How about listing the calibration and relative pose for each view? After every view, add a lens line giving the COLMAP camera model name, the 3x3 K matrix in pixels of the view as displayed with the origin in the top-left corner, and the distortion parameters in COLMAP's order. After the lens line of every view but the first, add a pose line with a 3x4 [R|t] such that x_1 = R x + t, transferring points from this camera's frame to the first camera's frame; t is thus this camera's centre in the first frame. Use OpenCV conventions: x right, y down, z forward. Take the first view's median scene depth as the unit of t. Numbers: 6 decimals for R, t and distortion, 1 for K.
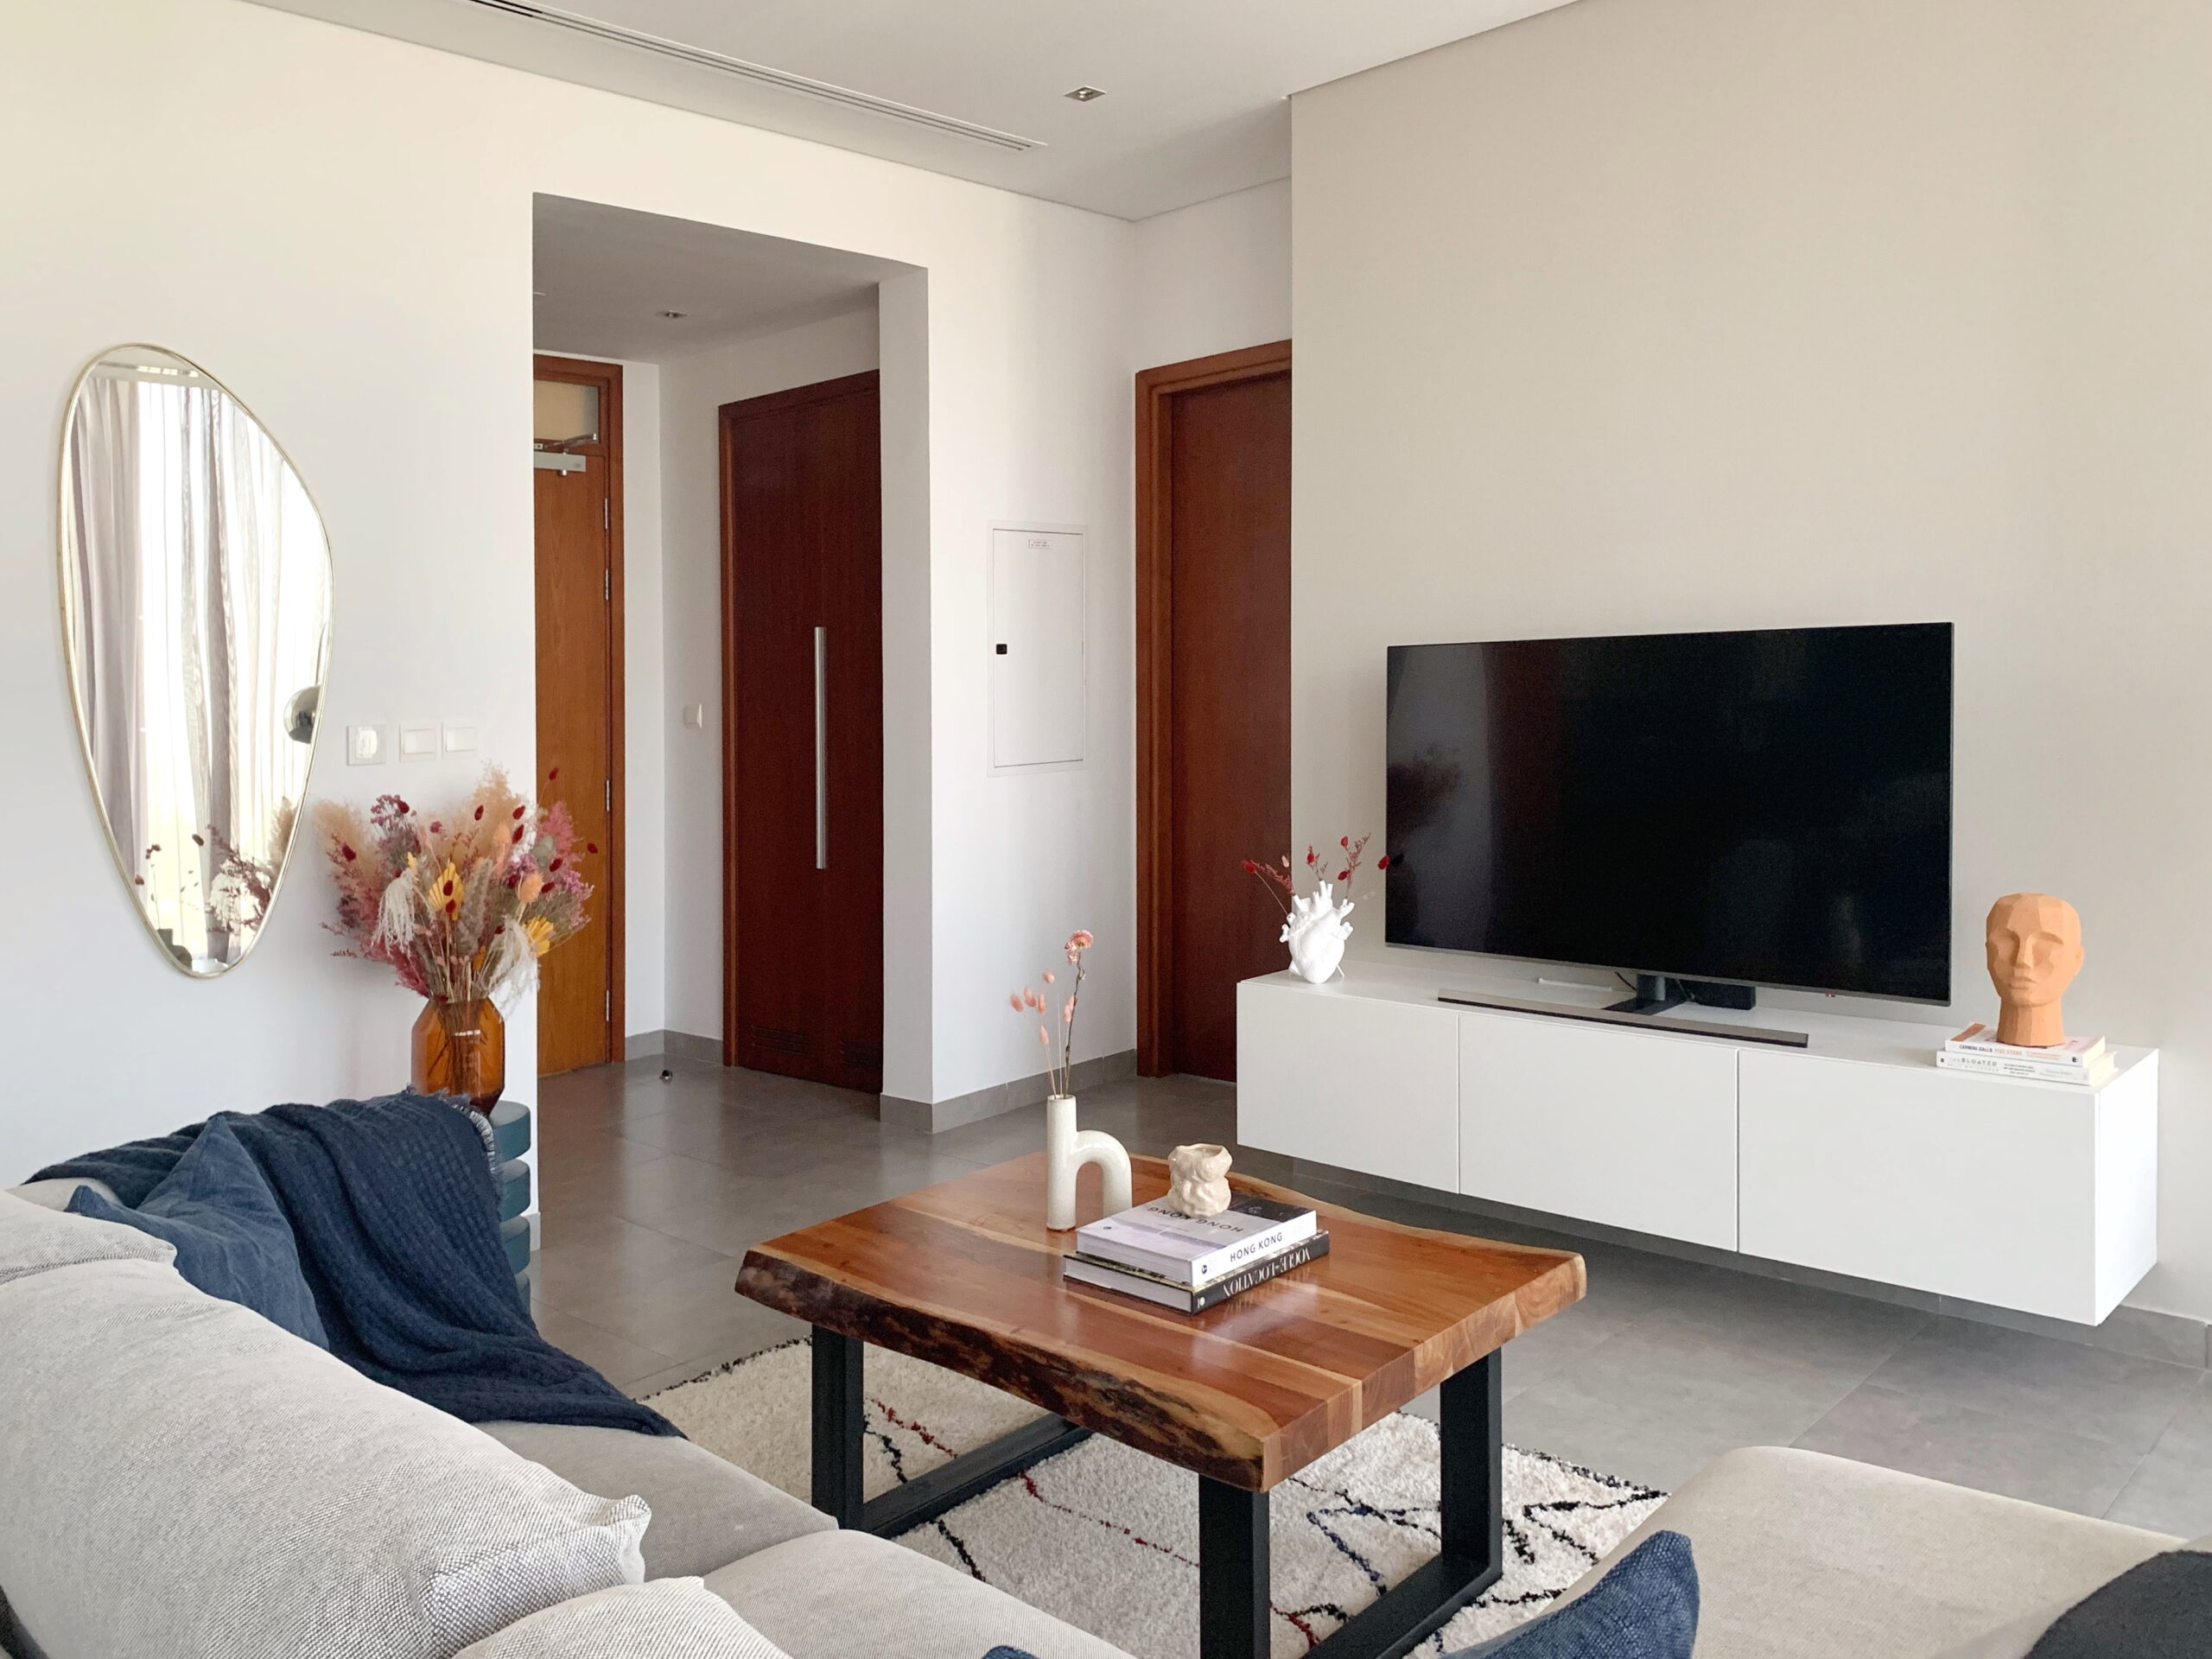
lens RADIAL K [[2049.8, 0, 1006.9], [0, 2049.8, 754.7], [0, 0, 1]] dist [0.275565, -0.720346]
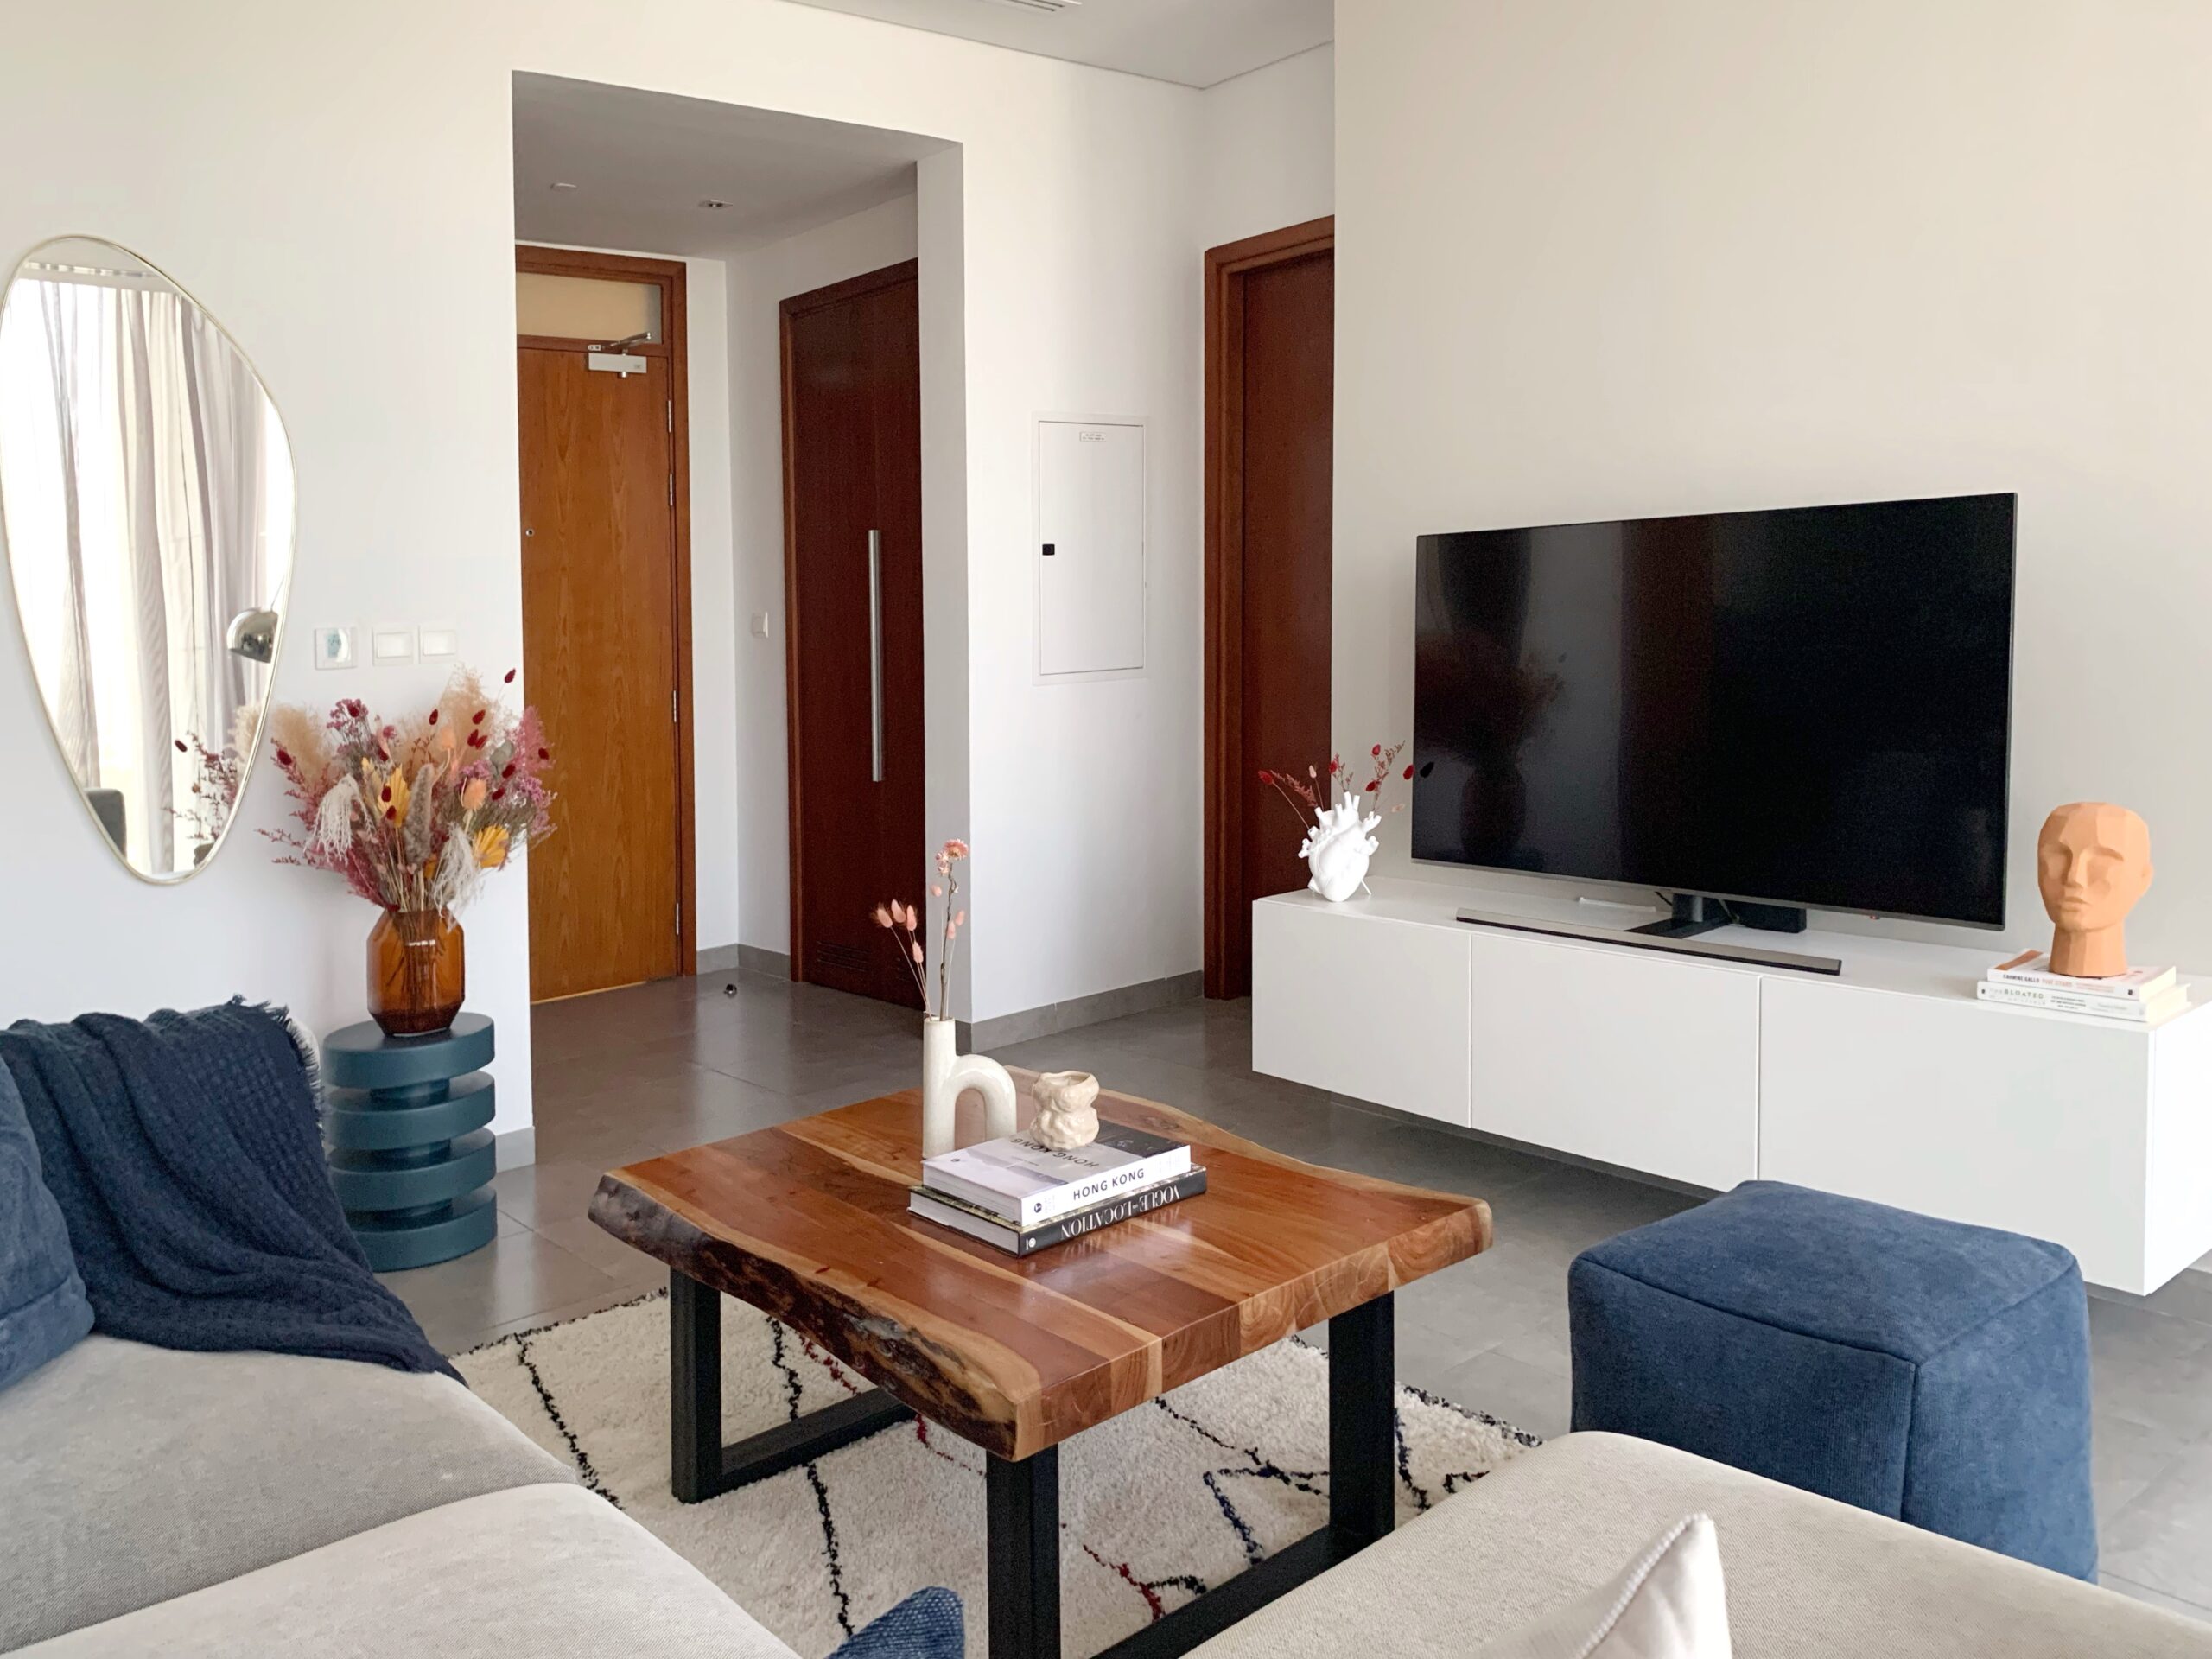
lens RADIAL K [[2049.8, 0, 1006.9], [0, 2049.8, 754.7], [0, 0, 1]] dist [0.275565, -0.720346]
pose [[0.992574, 0.000254, -0.121640, 0.142116], [0.004376, 0.999276, 0.037791, 0.010893], [0.121562, -0.038043, 0.991855, 0.078512]]
